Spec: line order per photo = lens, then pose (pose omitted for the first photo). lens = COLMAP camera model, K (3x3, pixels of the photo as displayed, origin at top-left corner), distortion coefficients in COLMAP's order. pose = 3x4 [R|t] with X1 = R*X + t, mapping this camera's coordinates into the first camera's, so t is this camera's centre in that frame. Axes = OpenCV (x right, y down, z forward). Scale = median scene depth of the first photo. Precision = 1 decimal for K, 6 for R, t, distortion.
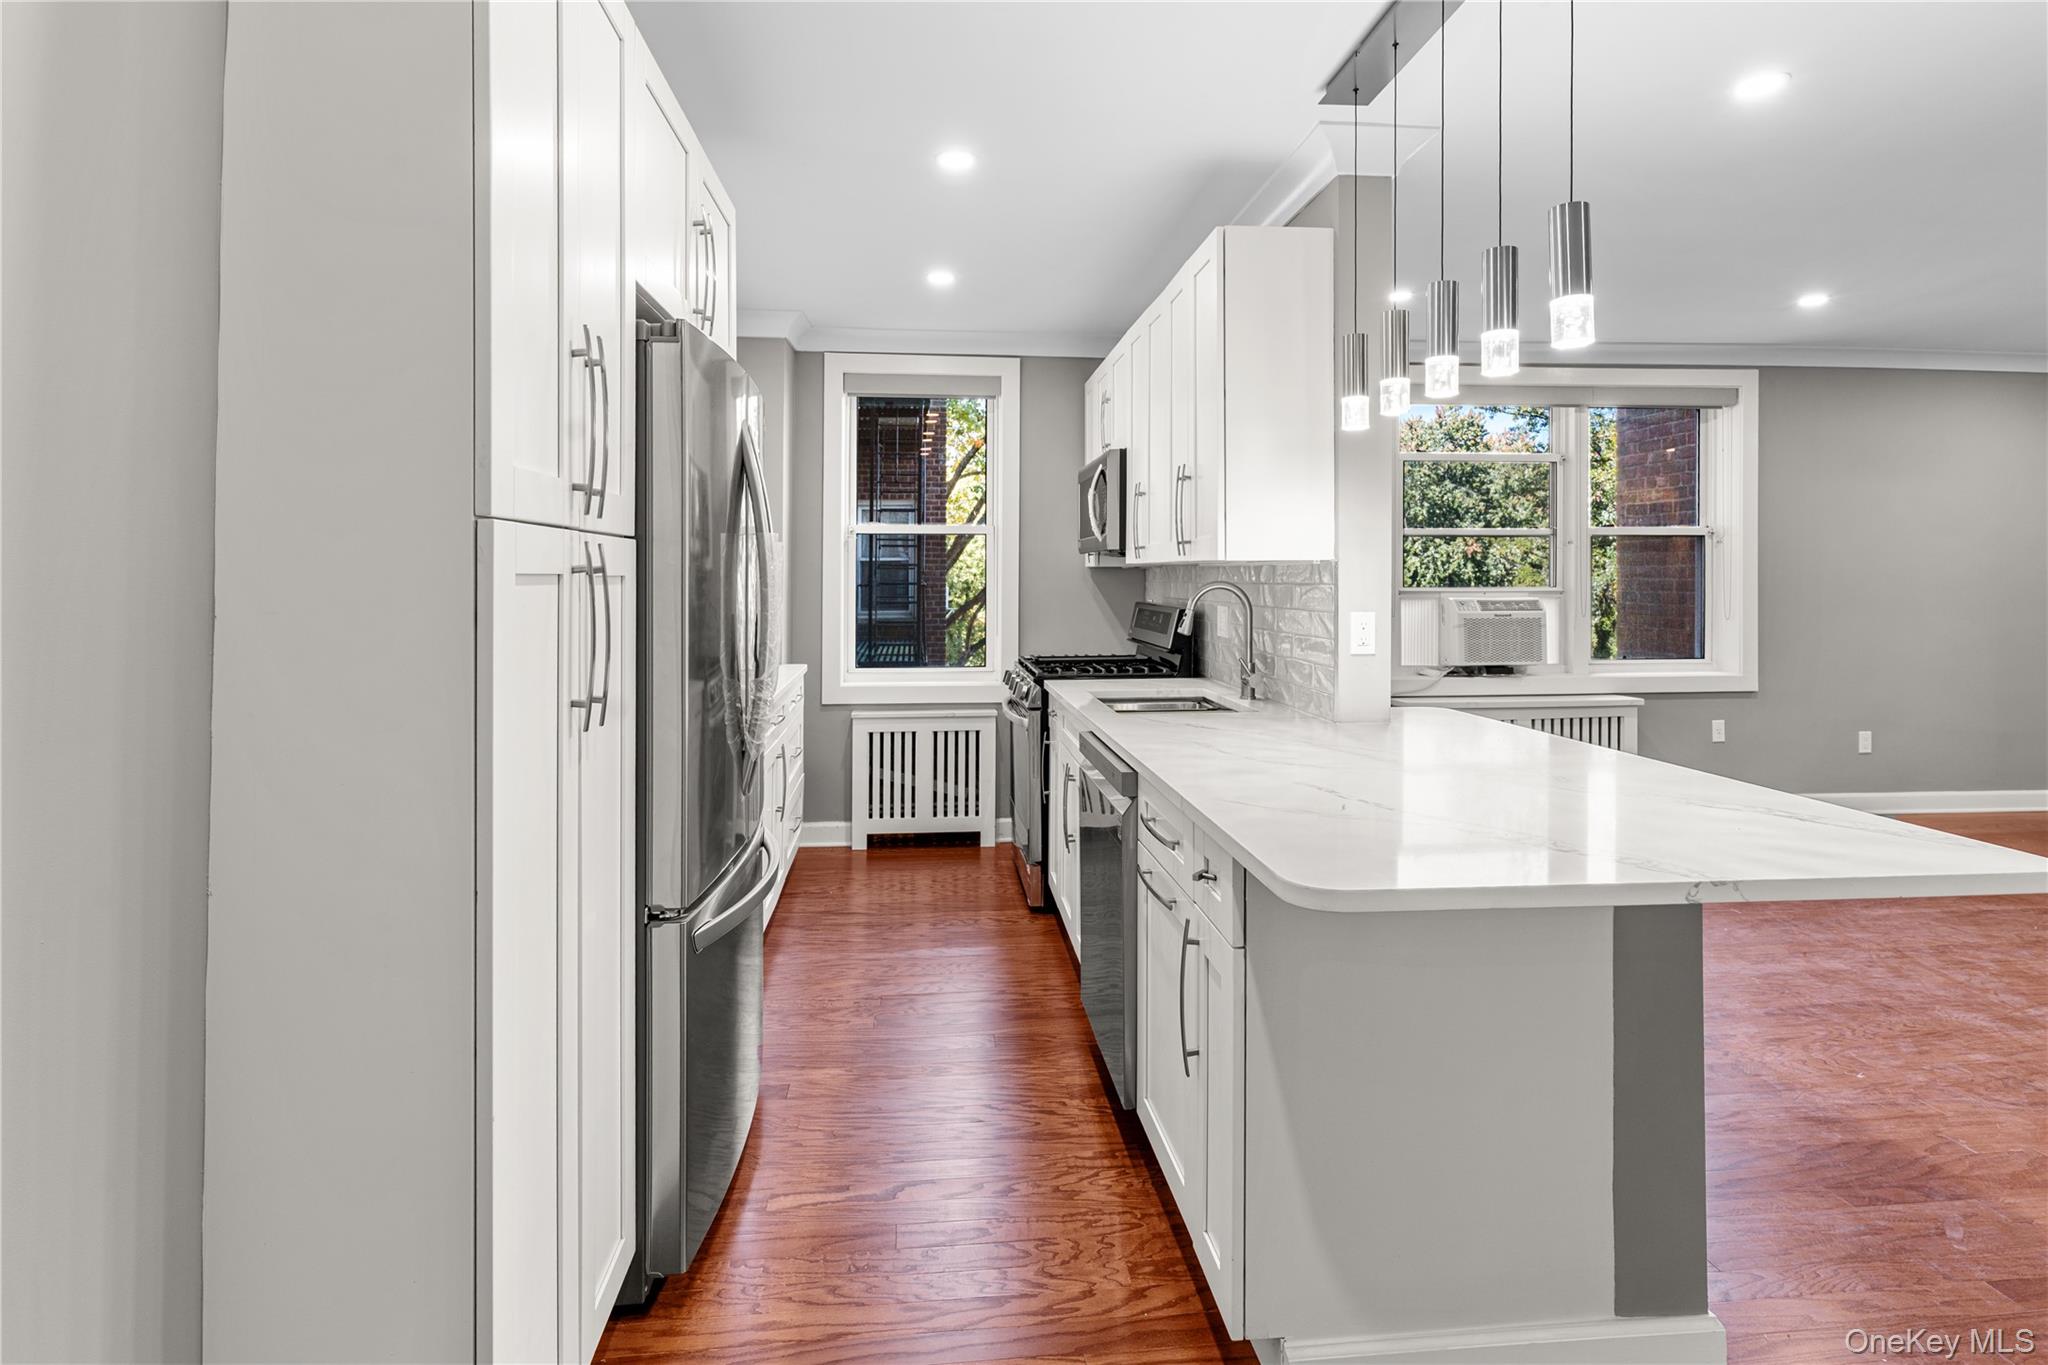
lens RADIAL K [[1014.0, 0, 860.7], [0, 1014.0, 681.6], [0, 0, 1]] dist [0.000019, -0.000127]
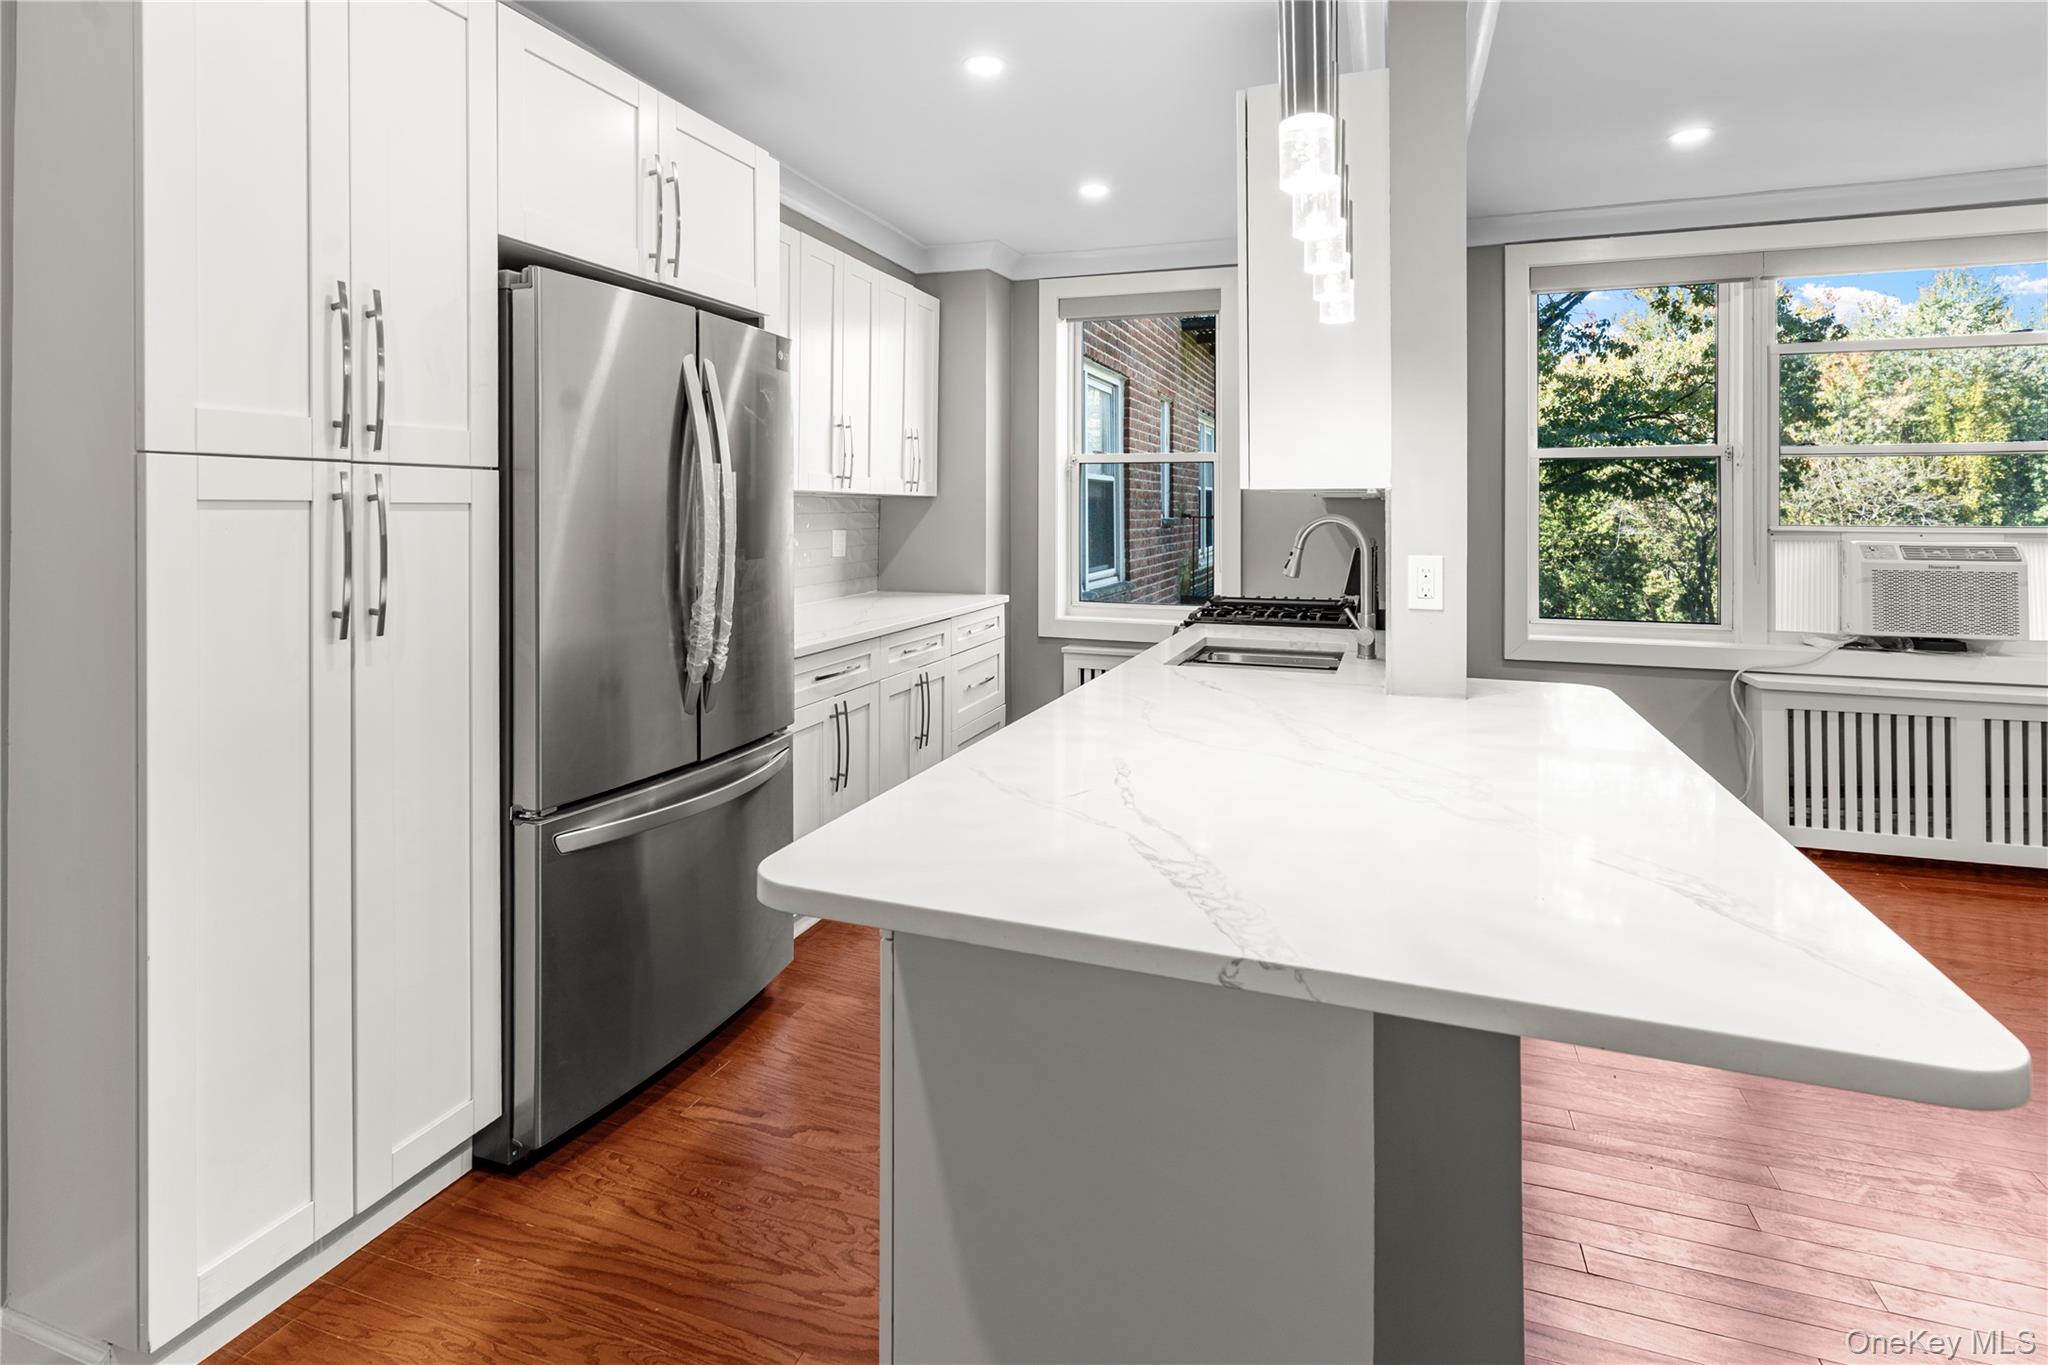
lens RADIAL K [[973.5, 0, 881.8], [0, 973.5, 605.2], [0, 0, 1]] dist [-0.000356, 0.000103]
pose [[0.910017, 0.046665, -0.411936, 0.267360], [-0.047837, 0.998827, 0.007470, -0.009843], [0.411802, 0.012908, 0.911182, 0.093902]]
